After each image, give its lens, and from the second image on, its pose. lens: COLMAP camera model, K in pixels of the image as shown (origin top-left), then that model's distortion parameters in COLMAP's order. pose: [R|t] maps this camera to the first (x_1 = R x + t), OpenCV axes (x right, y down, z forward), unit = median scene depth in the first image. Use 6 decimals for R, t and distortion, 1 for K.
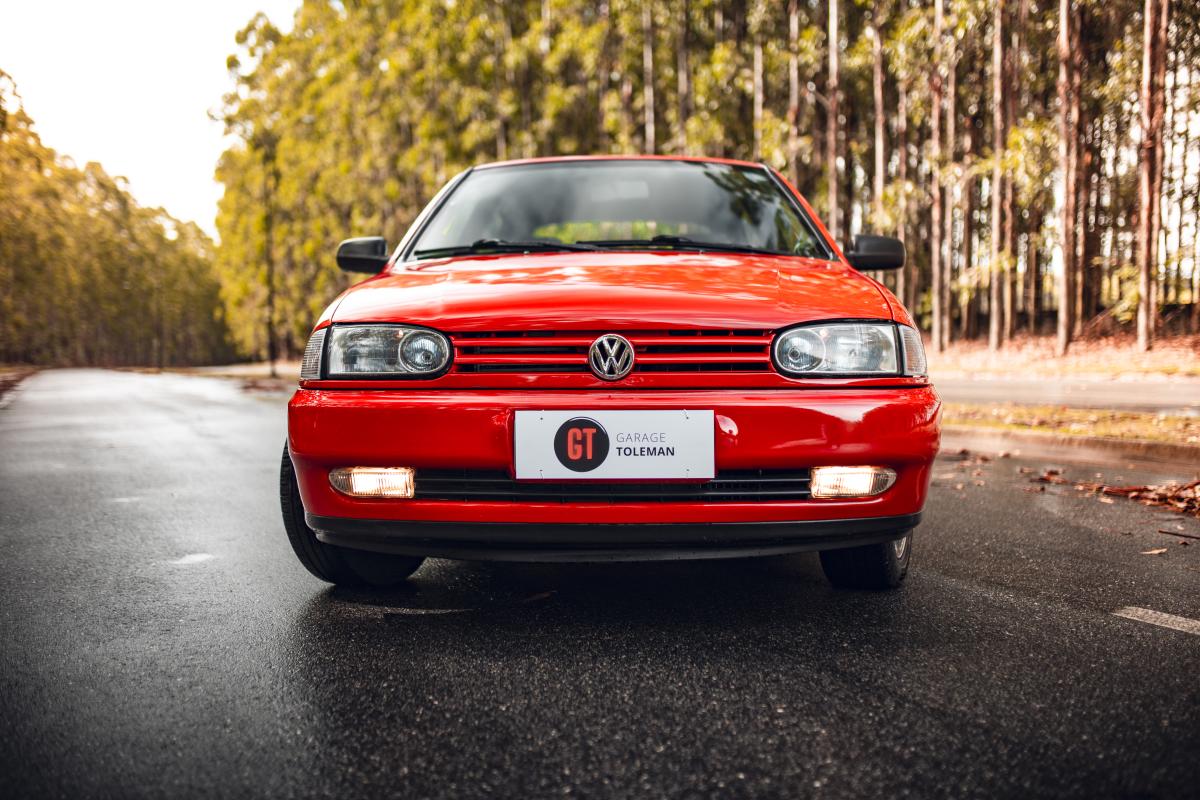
lens RADIAL K [[1136.7, 0, 600.0], [0, 1136.7, 400.0], [0, 0, 1]] dist [-0.048977, 0.028317]
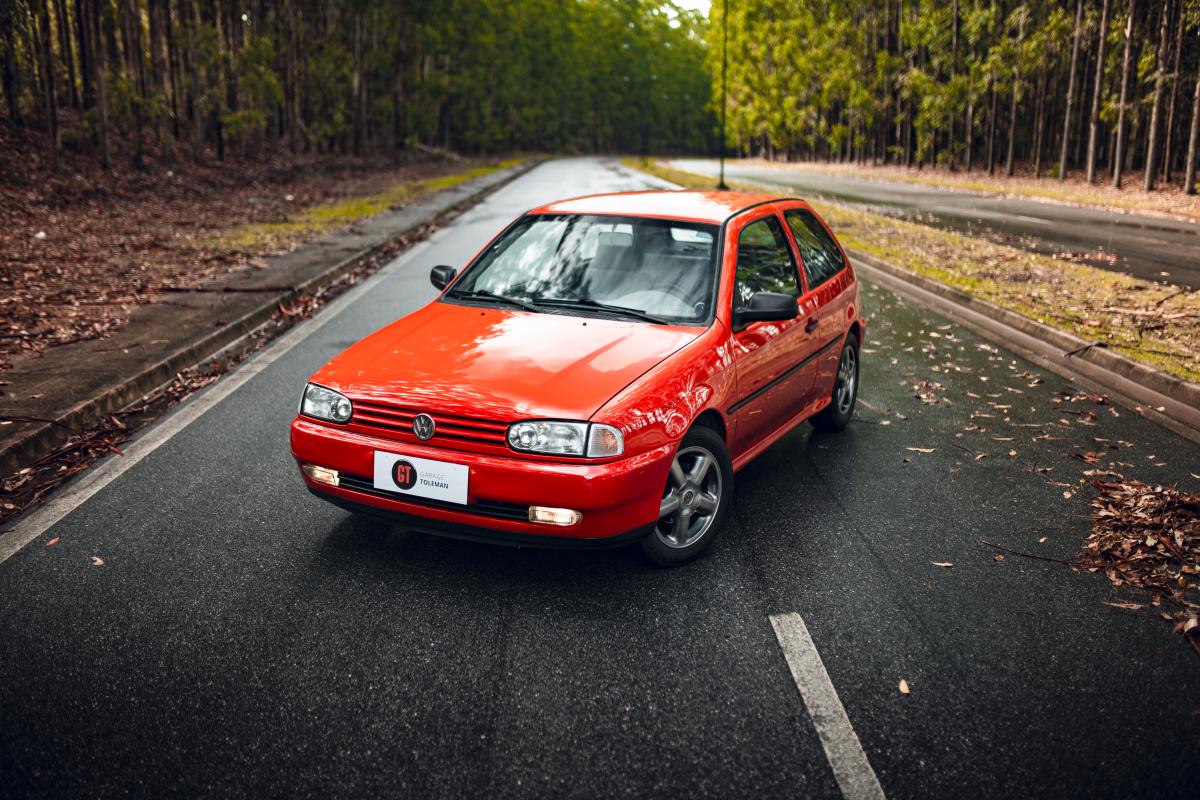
lens RADIAL K [[1136.7, 0, 600.0], [0, 1136.7, 400.0], [0, 0, 1]] dist [-0.048977, 0.028317]
pose [[0.907651, 0.117349, -0.402987, 0.748772], [-0.041087, 0.980351, 0.192935, -0.334408], [0.417710, -0.158560, 0.894638, -0.342405]]
